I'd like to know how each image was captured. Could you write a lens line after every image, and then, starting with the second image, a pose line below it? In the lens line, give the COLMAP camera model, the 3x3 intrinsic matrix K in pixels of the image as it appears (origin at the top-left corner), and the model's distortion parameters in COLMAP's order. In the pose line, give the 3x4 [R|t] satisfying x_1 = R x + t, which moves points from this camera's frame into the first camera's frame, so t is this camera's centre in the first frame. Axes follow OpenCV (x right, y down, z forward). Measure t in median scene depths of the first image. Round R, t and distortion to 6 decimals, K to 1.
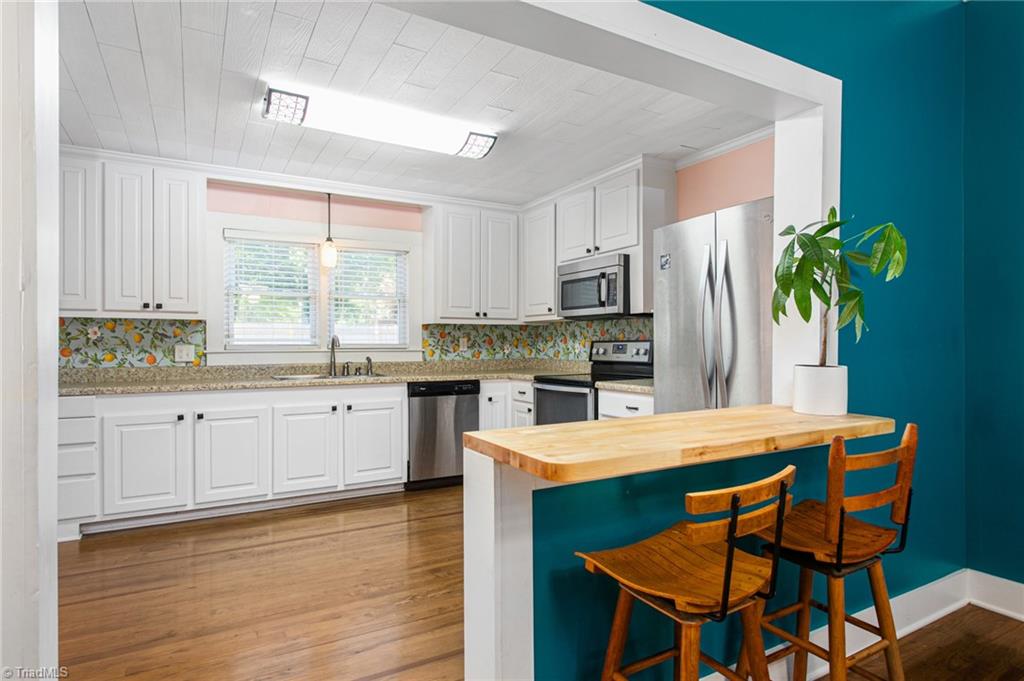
lens RADIAL K [[571.7, 0, 511.7], [0, 571.7, 345.3], [0, 0, 1]] dist [0.001067, -0.001199]
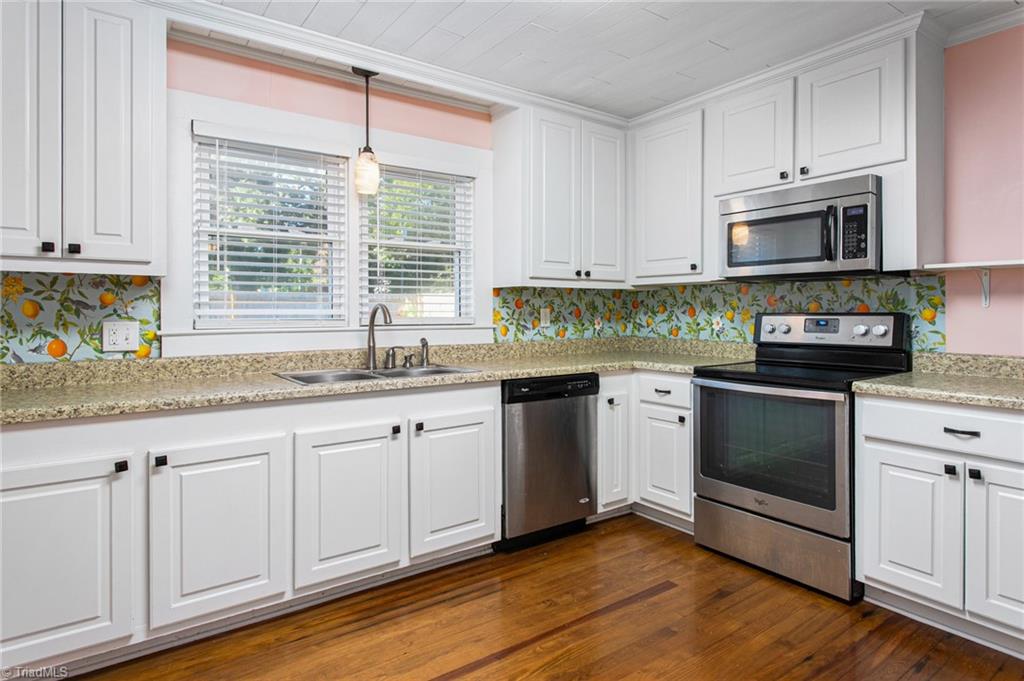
lens RADIAL K [[571.7, 0, 510.7], [0, 571.7, 312.1], [0, 0, 1]] dist [0.001067, -0.001199]
pose [[0.993907, 0.000076, 0.110225, -0.245823], [0.000116, 0.999998, -0.001732, -0.008358], [-0.110225, 0.001734, 0.993905, 0.386736]]
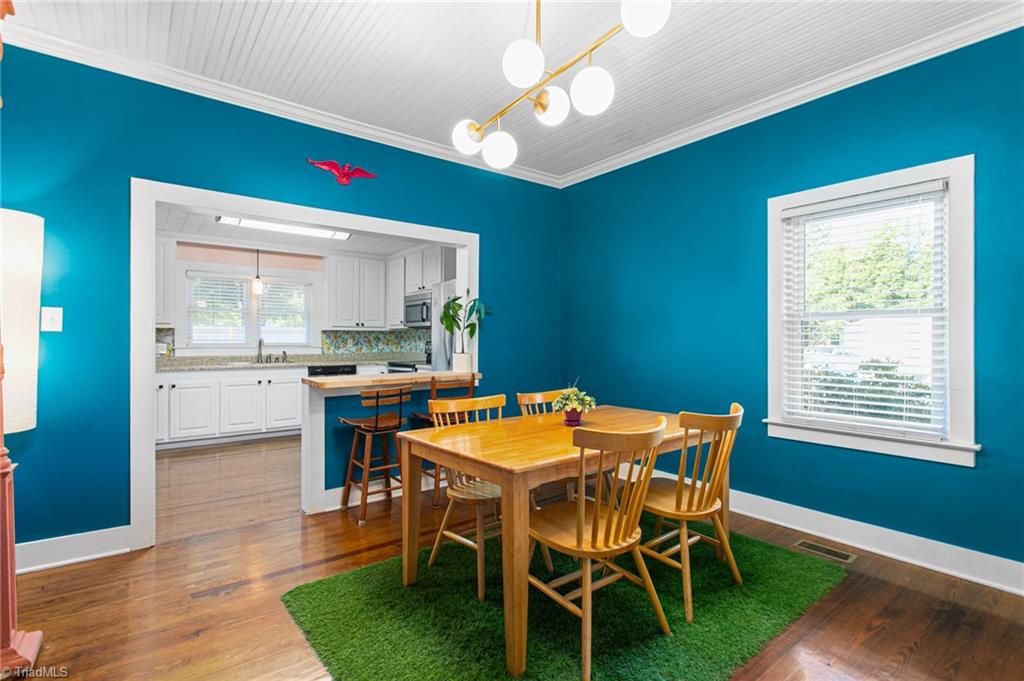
lens RADIAL K [[497.2, 0, 516.2], [0, 497.2, 340.4], [0, 0, 1]] dist [0.001022, 0.002363]
pose [[0.988589, 0.002101, 0.150621, 0.195015], [-0.001380, 0.999987, -0.004891, -0.003600], [-0.150630, 0.004627, 0.988579, -0.506023]]
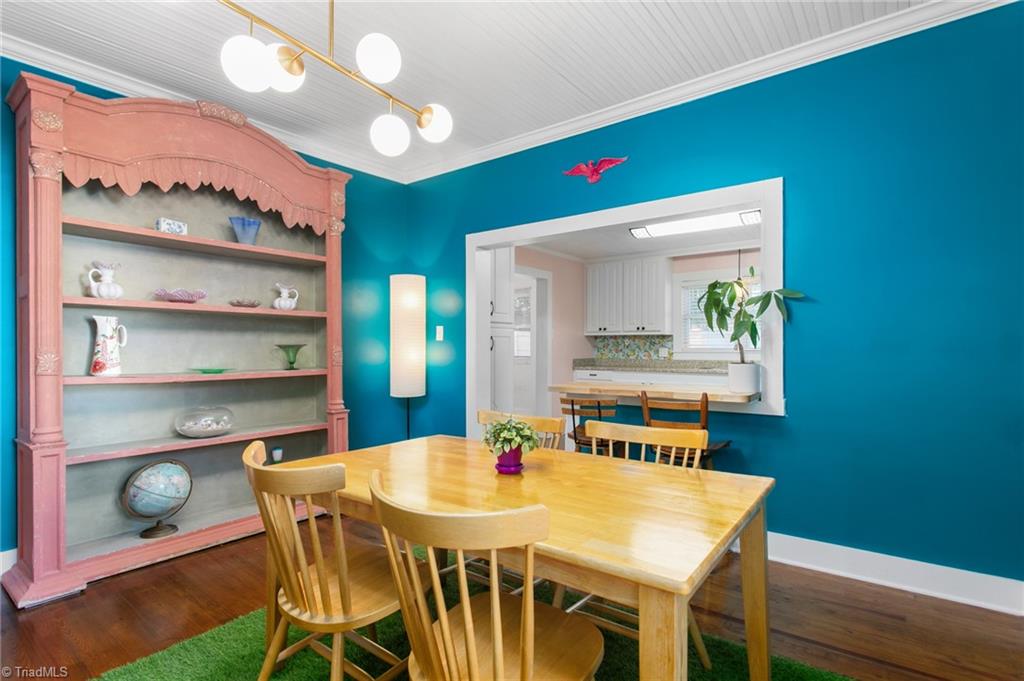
lens RADIAL K [[497.2, 0, 508.2], [0, 497.2, 337.6], [0, 0, 1]] dist [0.001022, 0.002363]
pose [[0.383753, -0.013906, -0.923331, 0.700440], [-0.004788, 0.999843, -0.017048, -0.004452], [0.923423, 0.010963, 0.383626, -0.077454]]
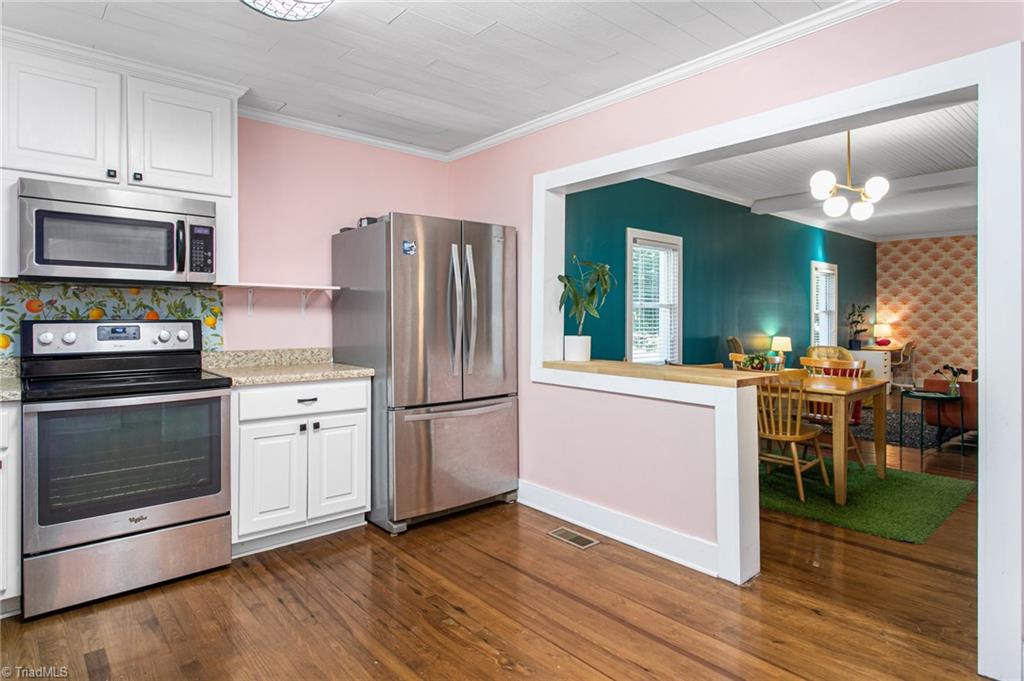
lens RADIAL K [[571.7, 0, 532.9], [0, 571.7, 316.7], [0, 0, 1]] dist [0.001067, -0.001199]
pose [[-0.232412, 0.005241, 0.972603, -0.562474], [0.001583, 0.999986, -0.005010, -0.008330], [-0.972616, 0.000375, -0.232417, 0.702475]]
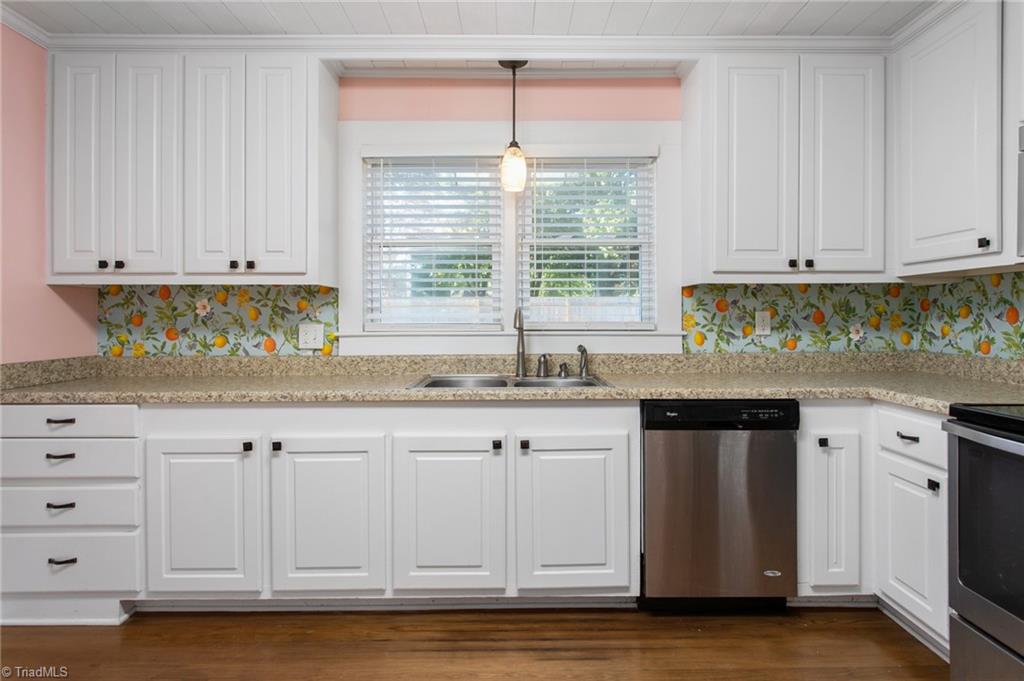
lens RADIAL K [[571.7, 0, 519.5], [0, 571.7, 315.3], [0, 0, 1]] dist [0.001067, -0.001199]
pose [[0.878390, -0.001595, -0.477942, -0.035336], [-0.000257, 0.999993, -0.003811, -0.008045], [0.477944, 0.003470, 0.878383, 0.513266]]
